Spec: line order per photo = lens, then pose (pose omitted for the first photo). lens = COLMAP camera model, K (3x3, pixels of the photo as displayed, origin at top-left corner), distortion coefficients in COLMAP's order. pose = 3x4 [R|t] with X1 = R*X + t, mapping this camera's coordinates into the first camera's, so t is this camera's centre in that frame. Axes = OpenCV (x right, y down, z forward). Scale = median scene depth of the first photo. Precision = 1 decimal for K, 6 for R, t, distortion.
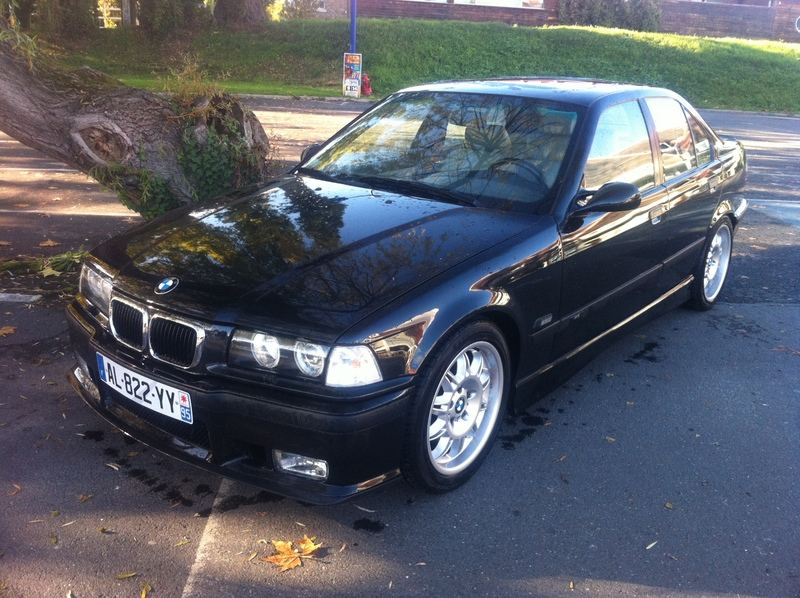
lens RADIAL K [[769.3, 0, 393.6], [0, 769.3, 295.2], [0, 0, 1]] dist [0.092721, -0.292176]
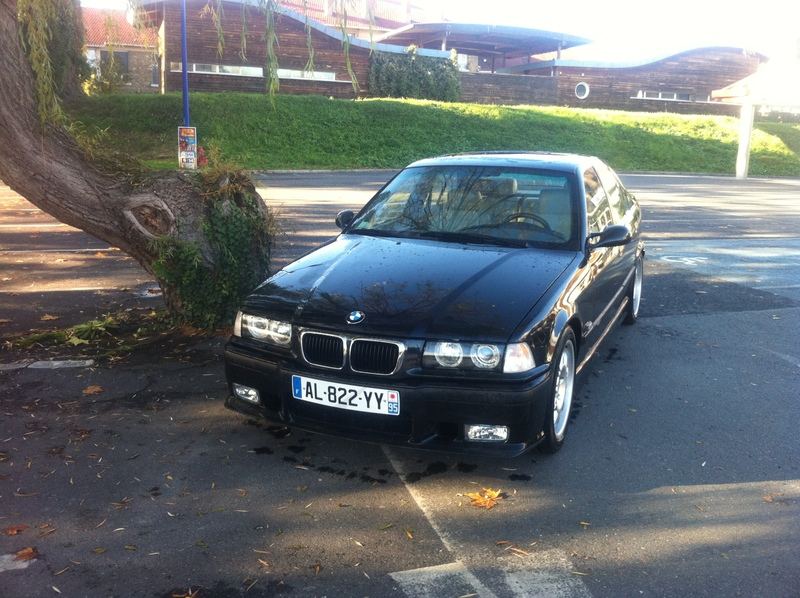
lens RADIAL K [[773.0, 0, 400.0], [0, 773.0, 299.0], [0, 0, 1]] dist [0.094275, -0.302780]
pose [[0.965542, -0.074539, 0.249344, -0.311580], [0.093949, 0.993330, -0.066856, 0.029985], [-0.242697, 0.087978, 0.966105, -0.174961]]
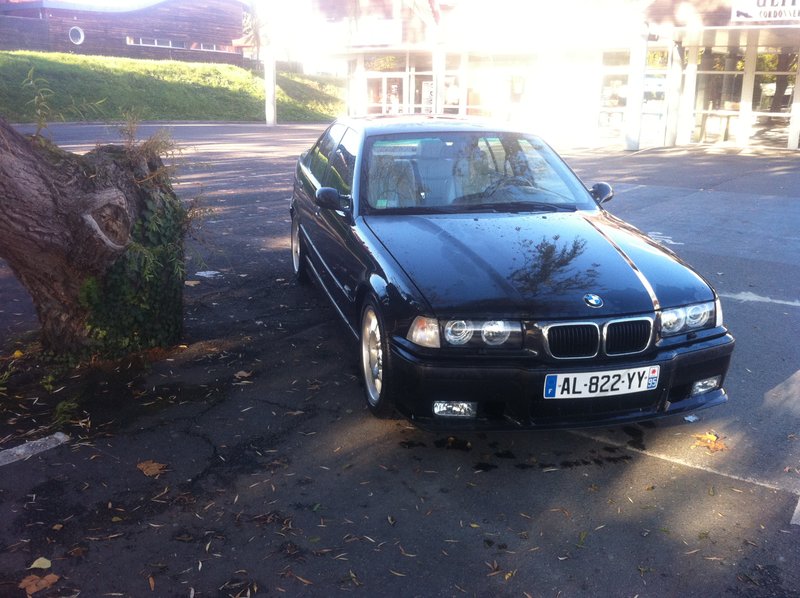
lens RADIAL K [[778.4, 0, 413.6], [0, 778.4, 297.7], [0, 0, 1]] dist [0.004449, -0.090523]
pose [[0.593220, -0.234447, 0.770146, -0.826976], [0.239131, 0.964793, 0.109505, -0.130030], [-0.768704, 0.119205, 0.628398, 0.238412]]
